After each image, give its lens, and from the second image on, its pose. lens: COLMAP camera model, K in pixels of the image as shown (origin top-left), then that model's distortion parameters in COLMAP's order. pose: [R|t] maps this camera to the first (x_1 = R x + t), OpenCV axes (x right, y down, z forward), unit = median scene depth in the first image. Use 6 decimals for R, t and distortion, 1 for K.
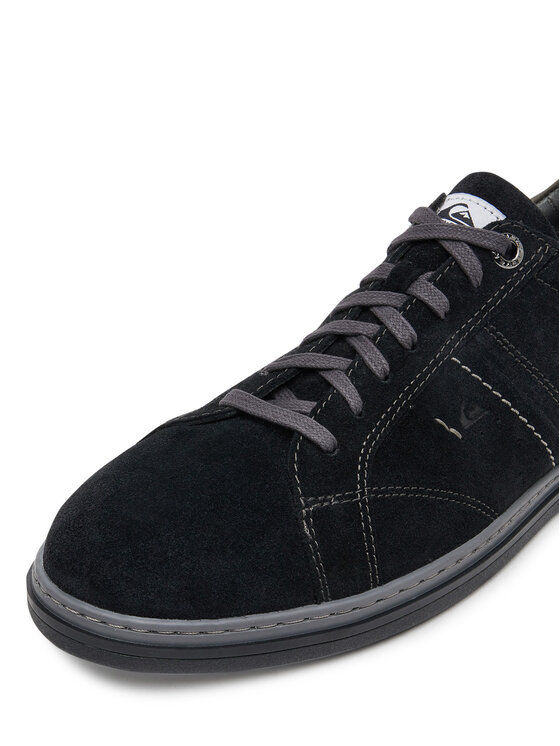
lens RADIAL K [[1165.0, 0, 280.0], [0, 1165.0, 373.0], [0, 0, 1]] dist [-0.159515, 0.013072]
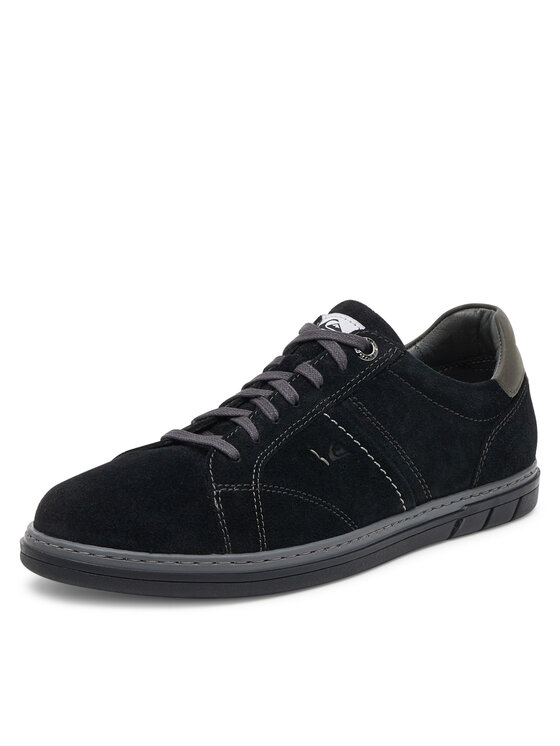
lens RADIAL K [[1165.0, 0, 280.0], [0, 1165.0, 373.0], [0, 0, 1]] dist [-0.159515, 0.013072]
pose [[0.999090, 0.020715, 0.037291, 0.039522], [-0.011366, 0.971842, -0.235358, 0.278584], [-0.041116, 0.234720, 0.971193, -0.408472]]
